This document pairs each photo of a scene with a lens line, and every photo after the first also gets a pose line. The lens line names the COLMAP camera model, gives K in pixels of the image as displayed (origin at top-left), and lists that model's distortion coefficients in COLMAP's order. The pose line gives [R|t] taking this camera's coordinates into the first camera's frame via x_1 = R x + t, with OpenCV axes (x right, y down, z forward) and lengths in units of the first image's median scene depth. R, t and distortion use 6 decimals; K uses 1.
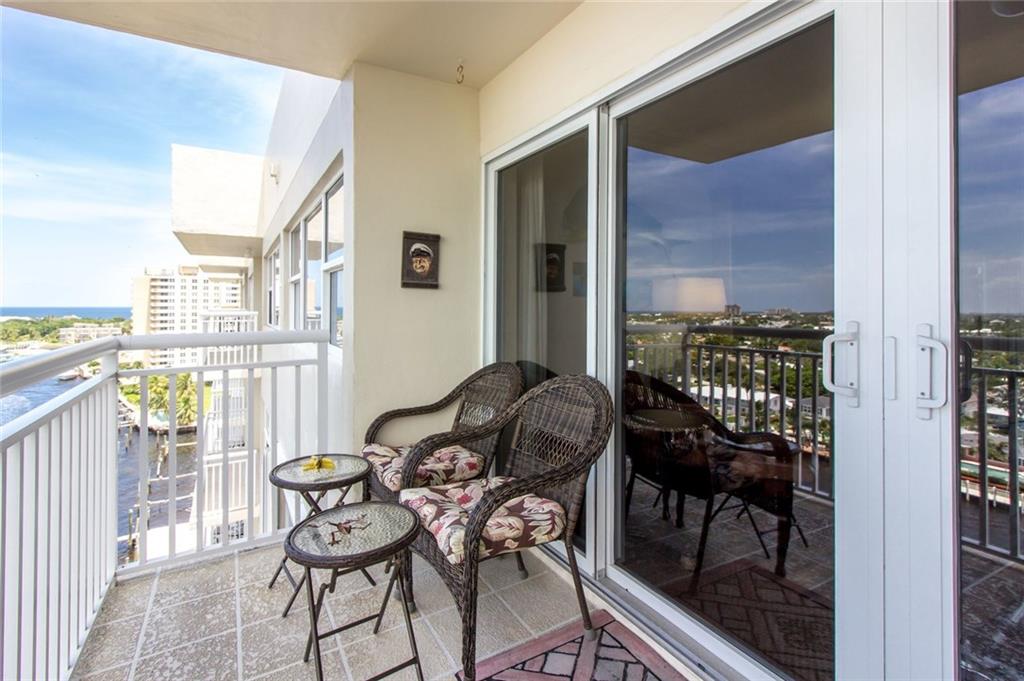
lens RADIAL K [[484.8, 0, 512.0], [0, 484.8, 307.5], [0, 0, 1]] dist [0.003119, 0.000535]
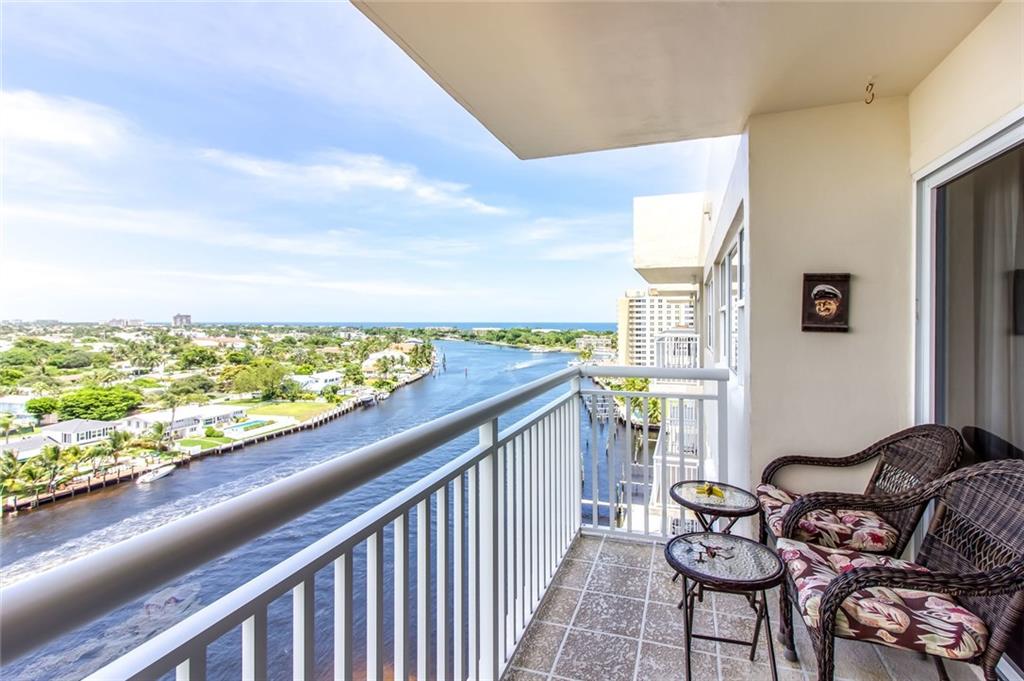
lens RADIAL K [[483.9, 0, 510.2], [0, 483.9, 336.6], [0, 0, 1]] dist [0.000234, 0.000513]
pose [[0.635617, 0.017607, -0.771804, 0.176957], [0.004558, 0.999637, 0.026558, -0.071734], [0.771991, -0.020399, 0.635306, -0.074714]]
